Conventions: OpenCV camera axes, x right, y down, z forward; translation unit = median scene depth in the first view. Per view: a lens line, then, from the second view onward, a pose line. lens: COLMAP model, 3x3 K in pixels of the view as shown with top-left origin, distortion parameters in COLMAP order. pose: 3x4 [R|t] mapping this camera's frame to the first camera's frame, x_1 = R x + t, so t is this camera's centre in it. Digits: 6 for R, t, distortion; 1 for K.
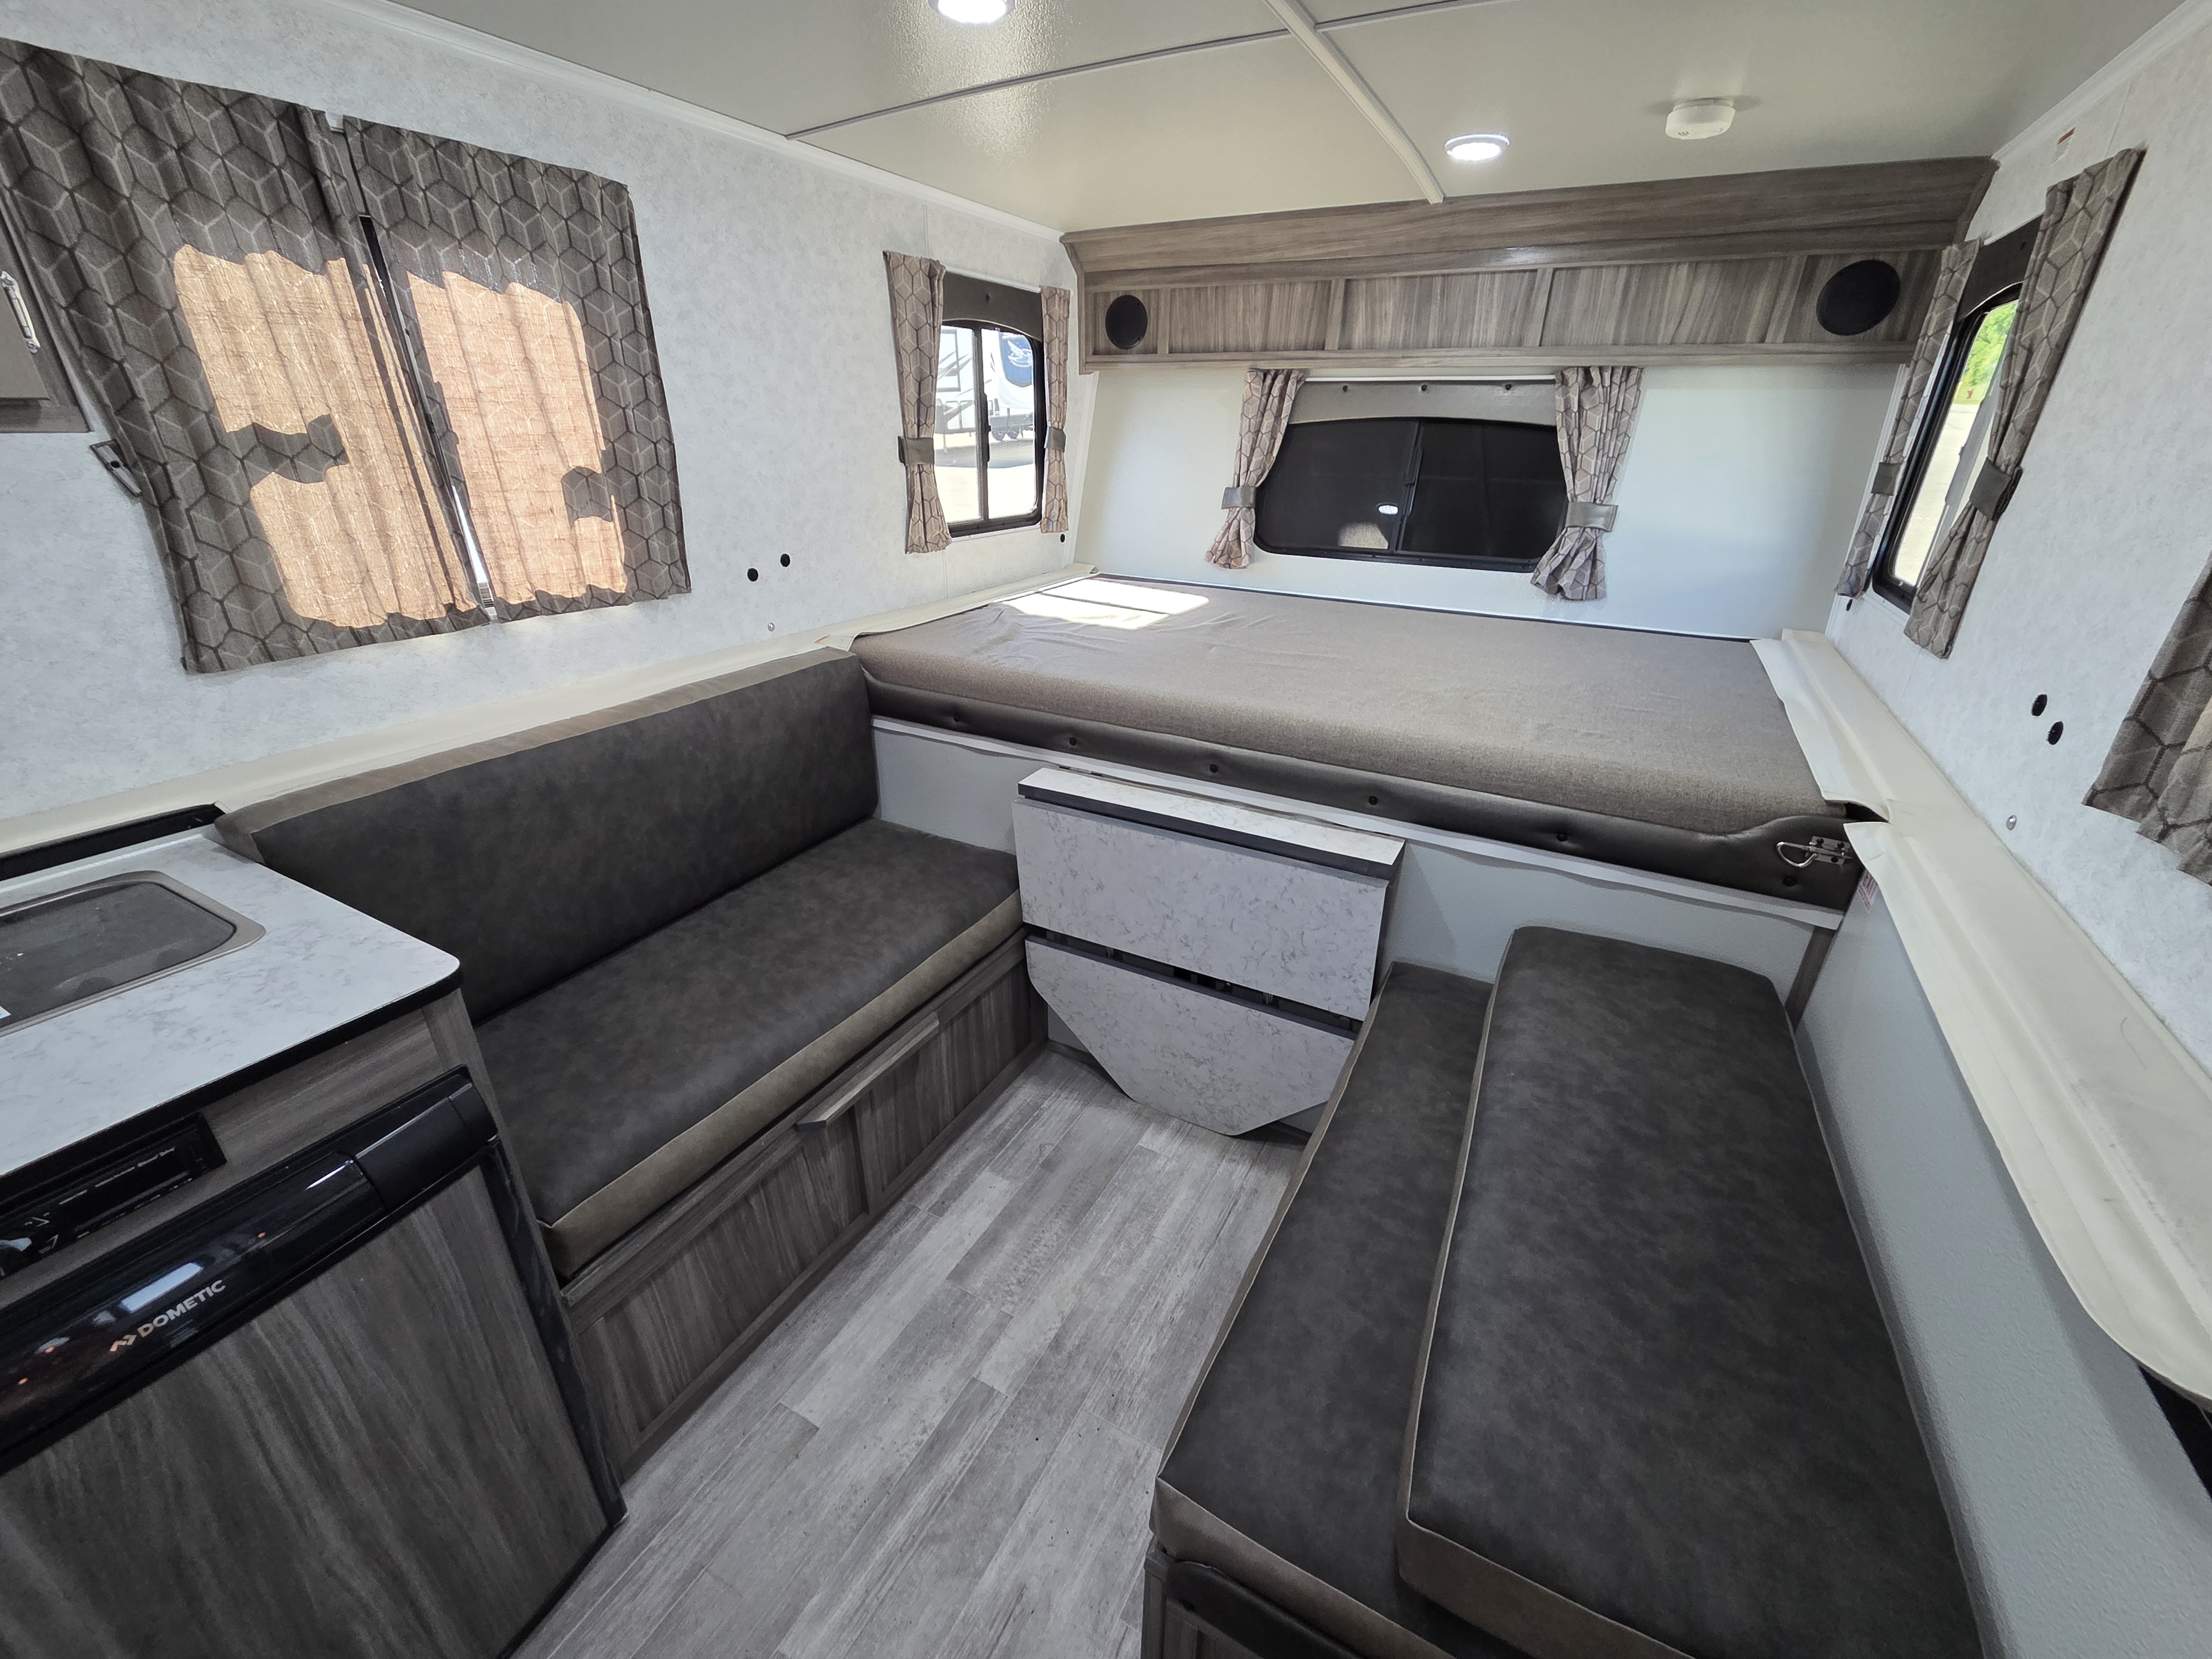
lens RADIAL K [[908.3, 0, 1112.3], [0, 908.3, 834.6], [0, 0, 1]] dist [0.004201, -0.000643]
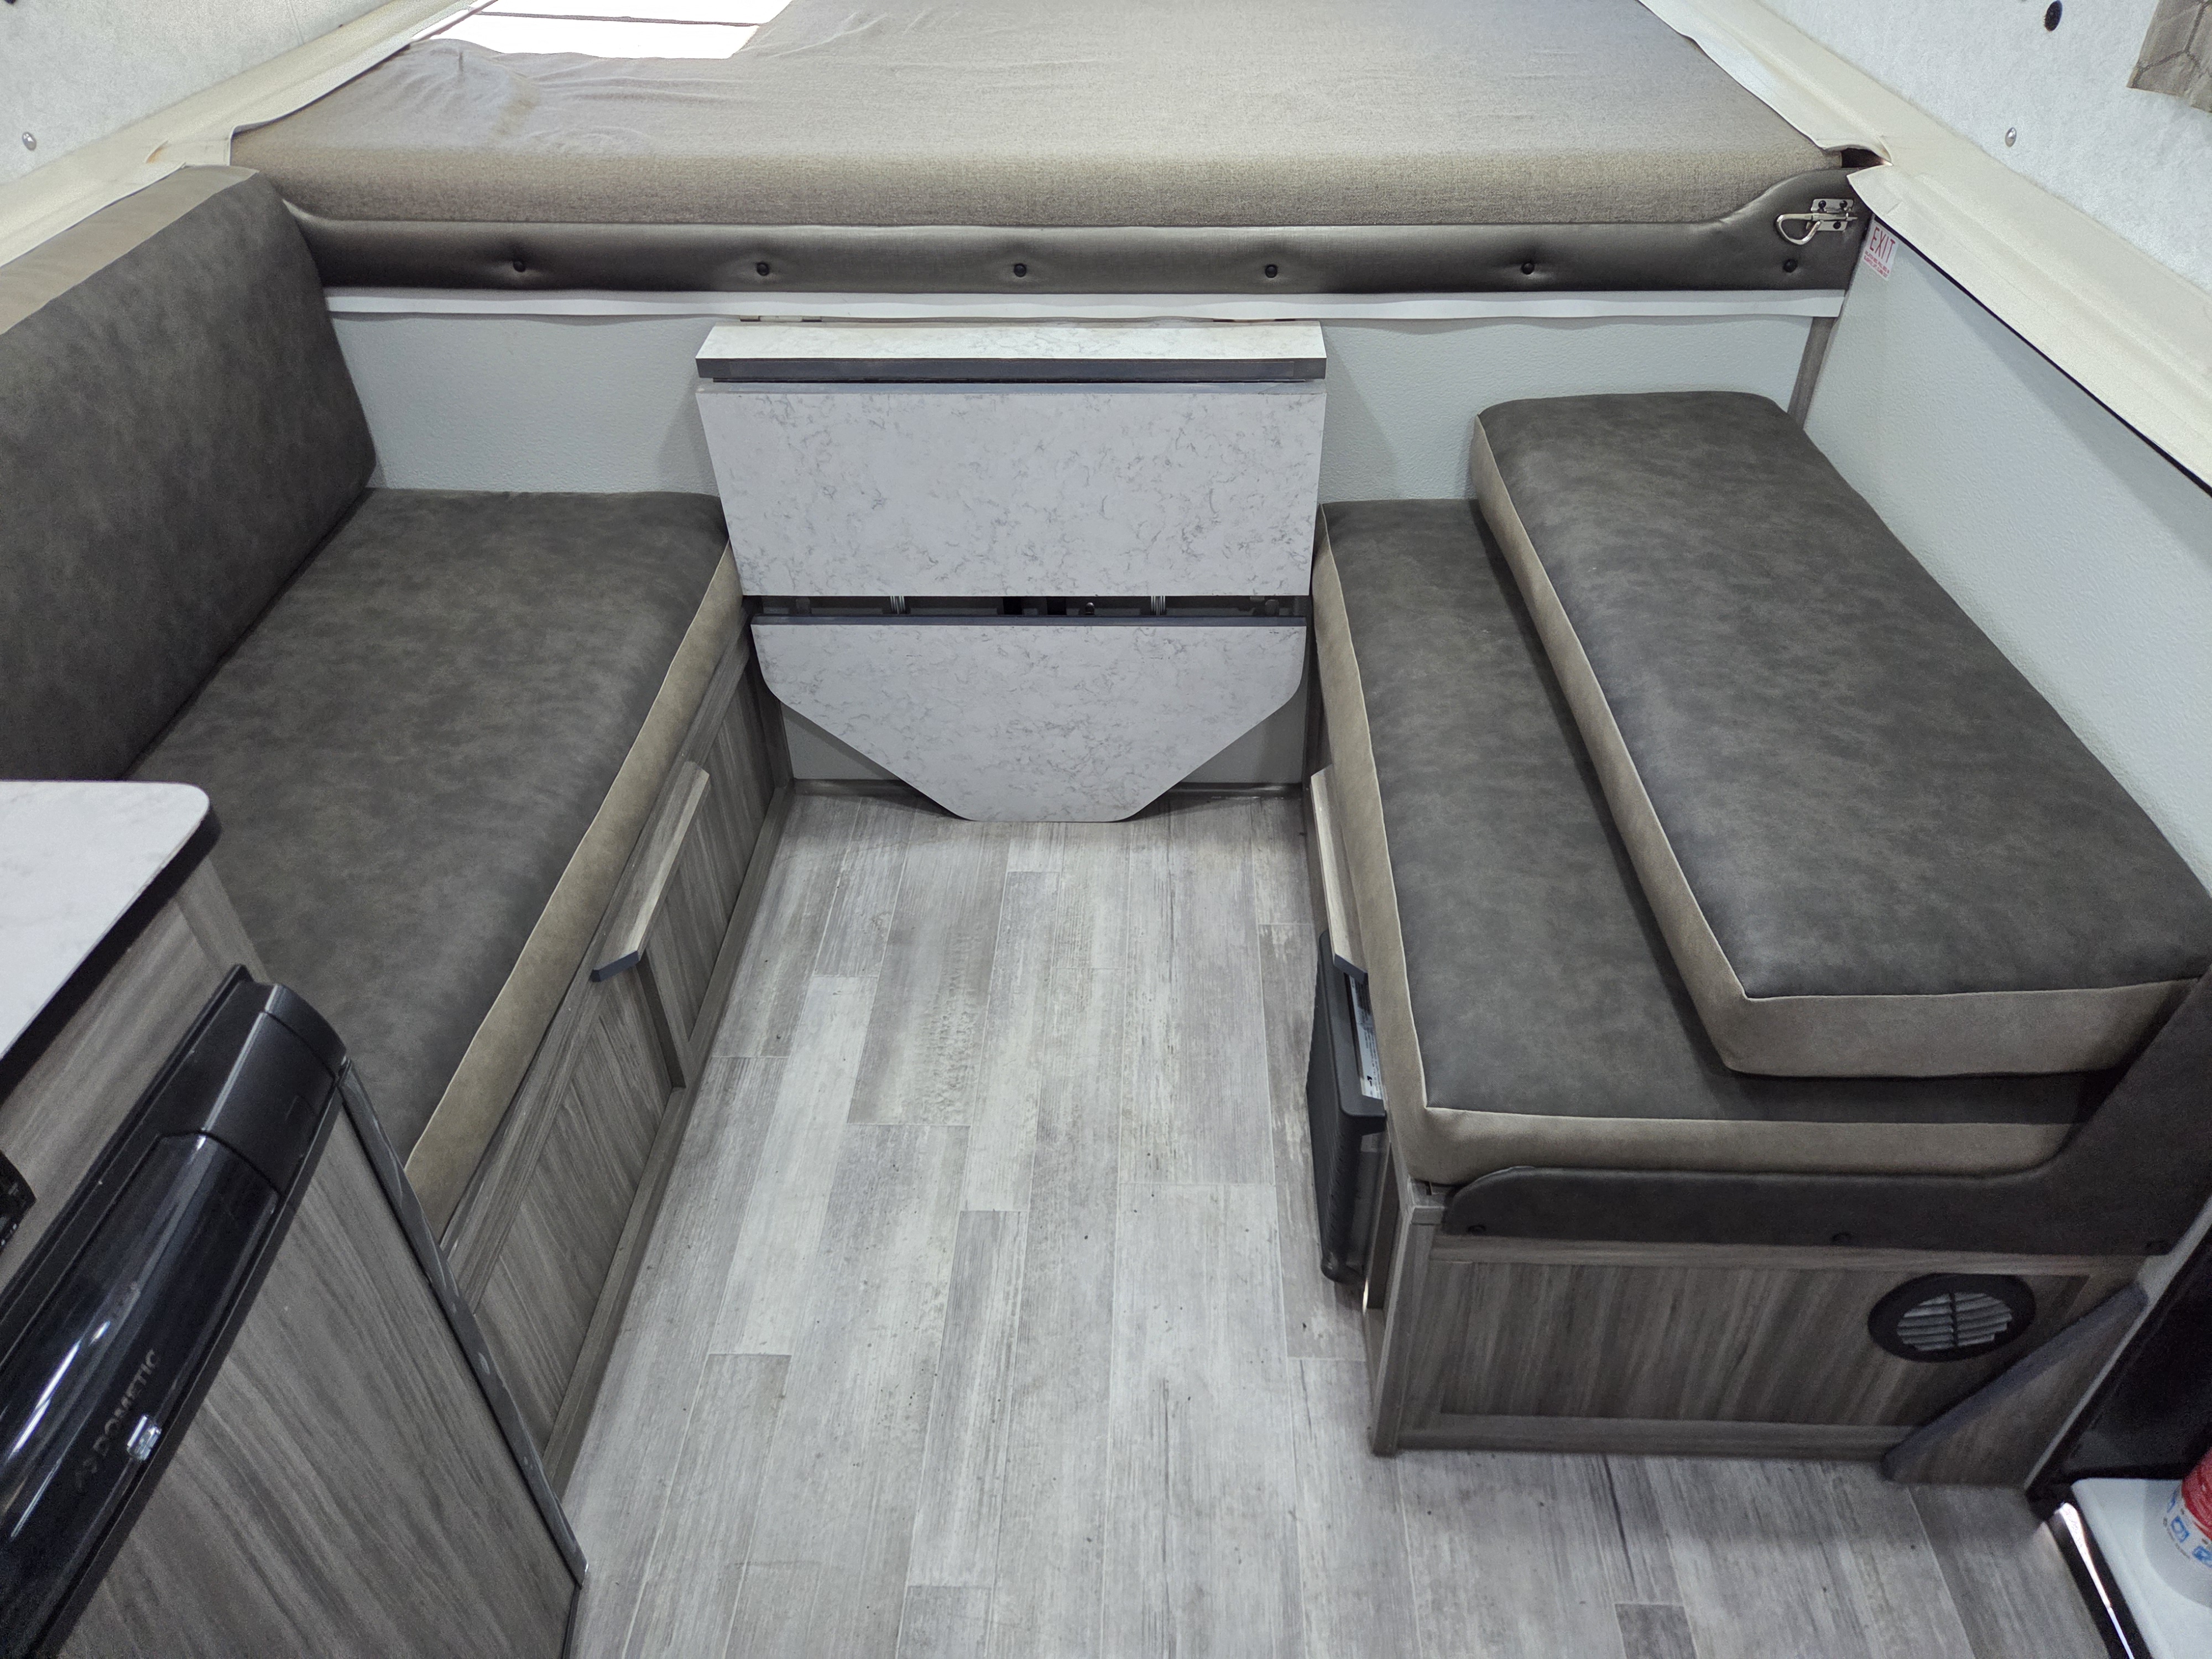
lens RADIAL K [[1490.8, 0, 1119.3], [0, 1490.8, 796.5], [0, 0, 1]] dist [0.096204, -0.094852]
pose [[0.892196, -0.295105, 0.341906, -0.271961], [0.209546, 0.941076, 0.265455, 0.008437], [-0.400097, -0.165193, 0.901462, -0.035628]]
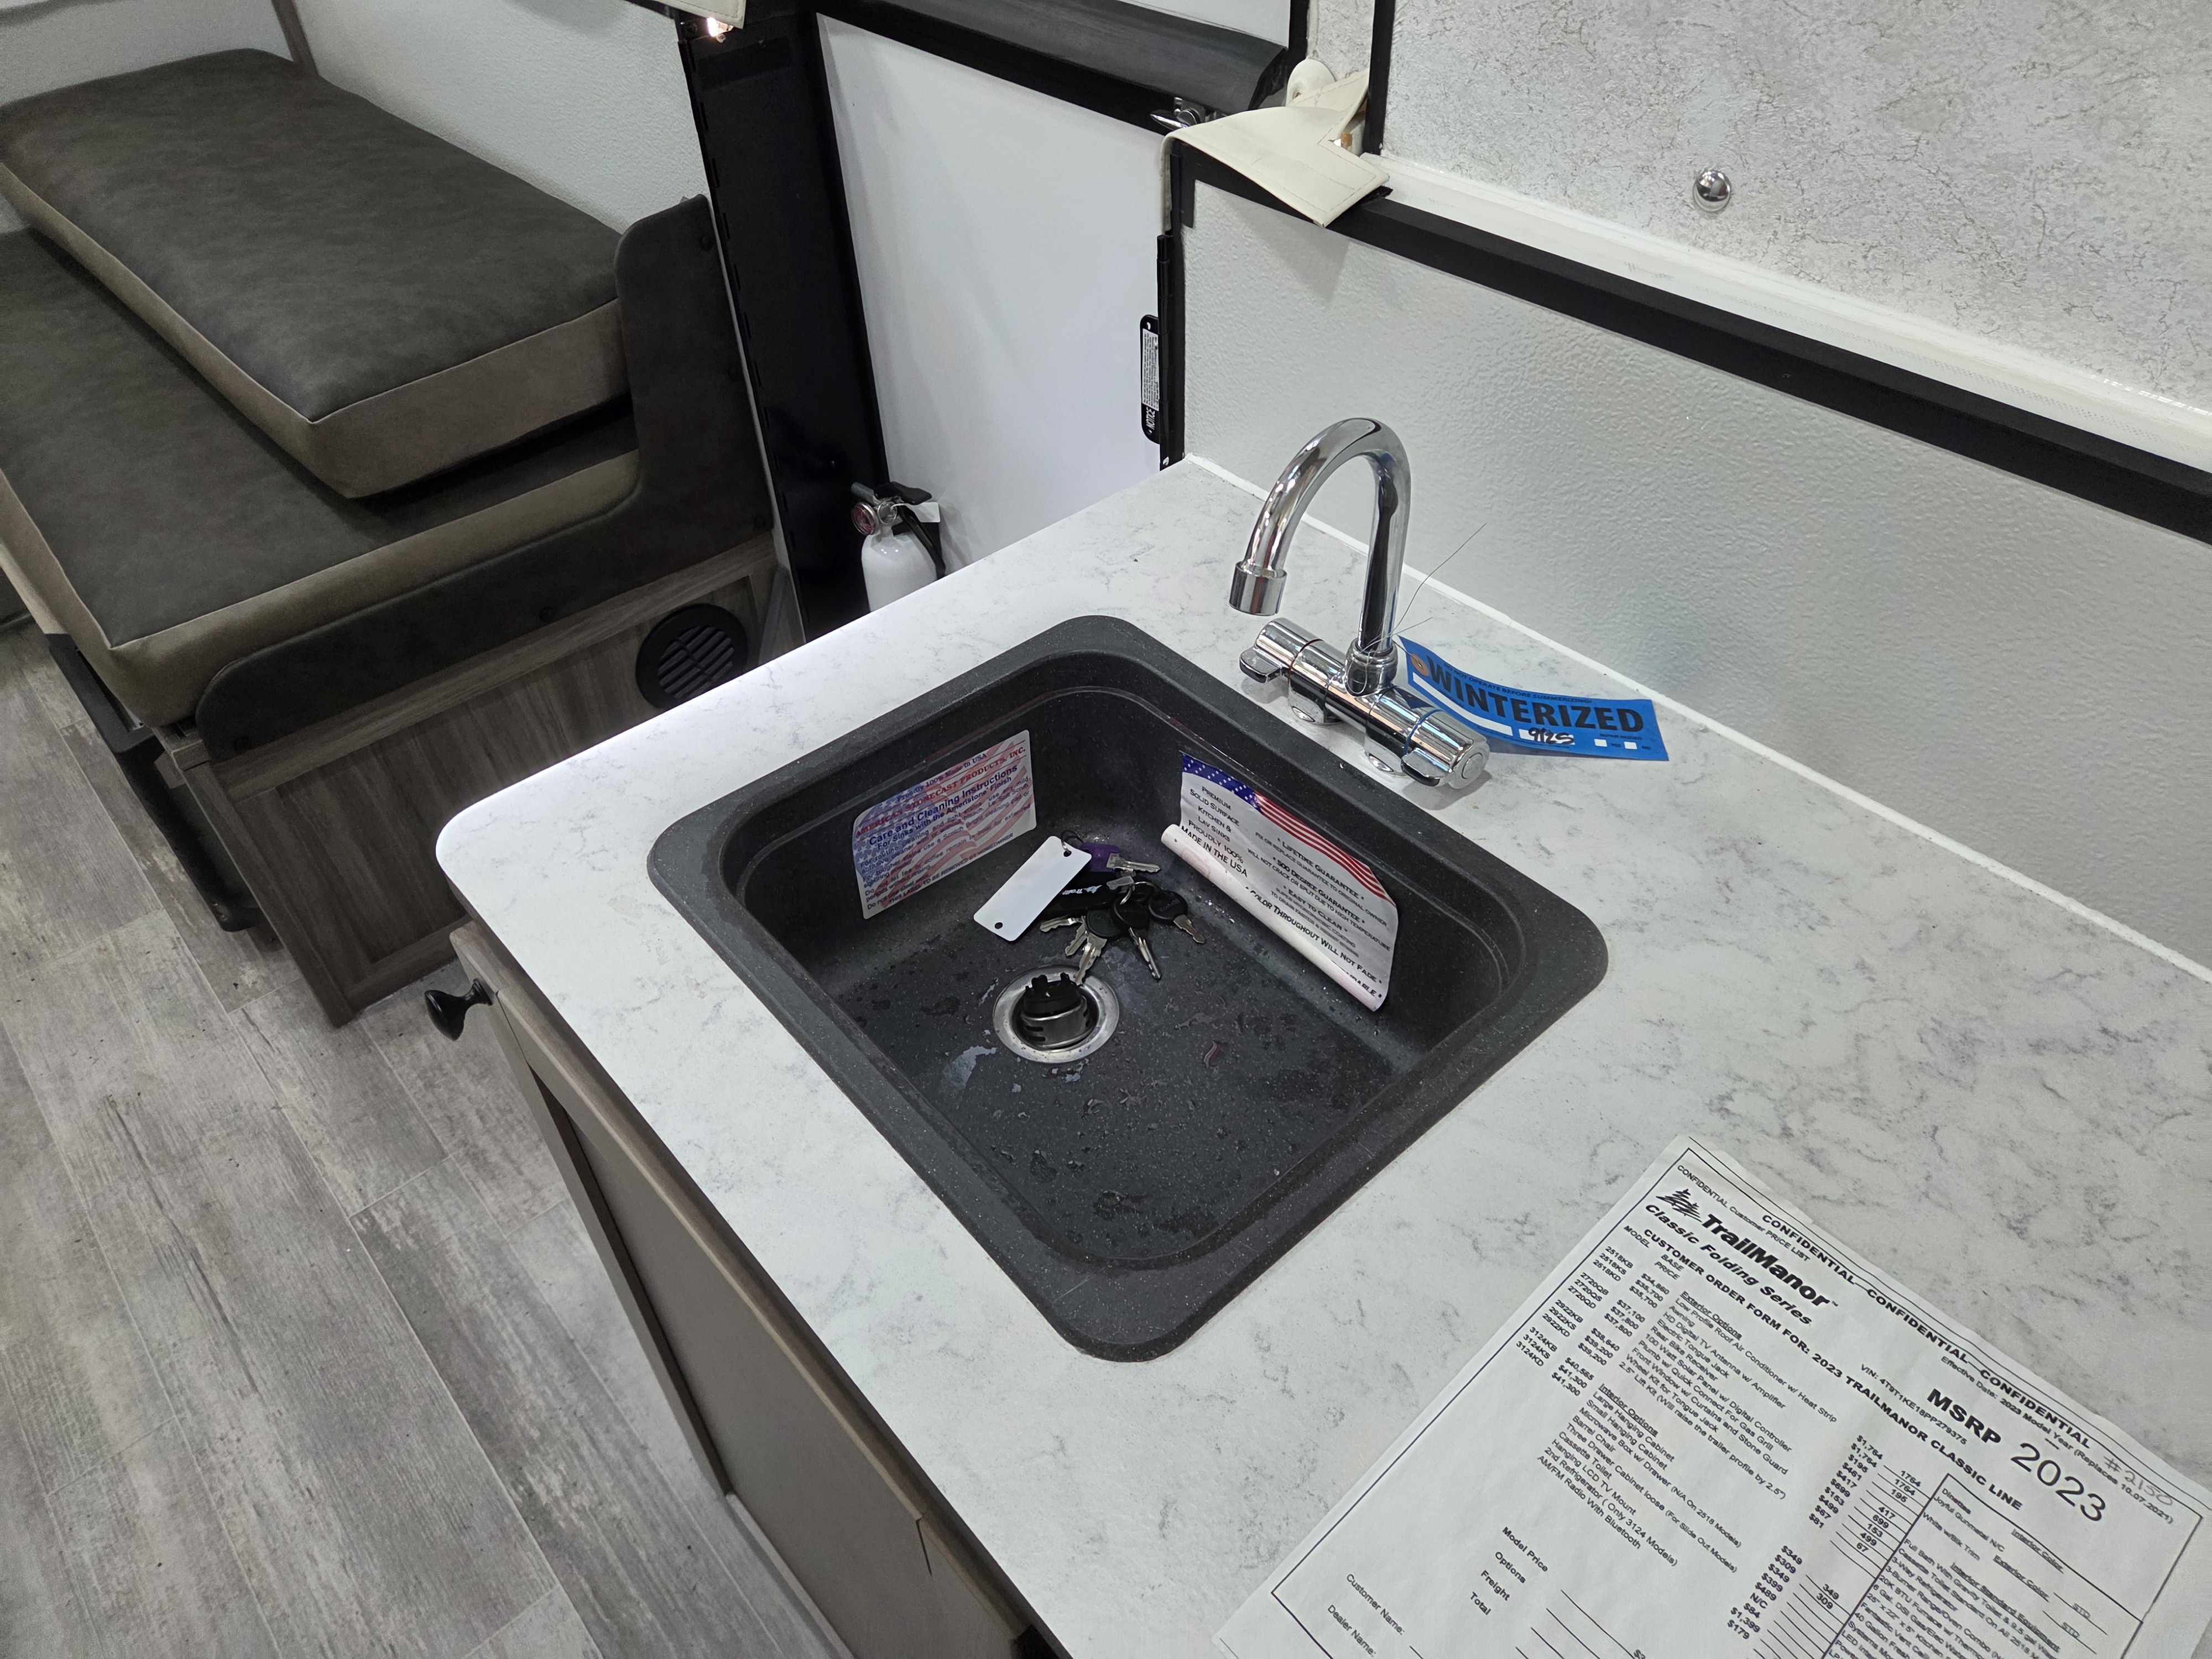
lens RADIAL K [[1490.8, 0, 1119.3], [0, 1490.8, 796.5], [0, 0, 1]] dist [0.096204, -0.094852]
pose [[0.338520, -0.647923, 0.682349, -0.335681], [0.422076, 0.752675, 0.505304, 0.223162], [-0.840985, 0.116948, 0.528269, -0.272469]]
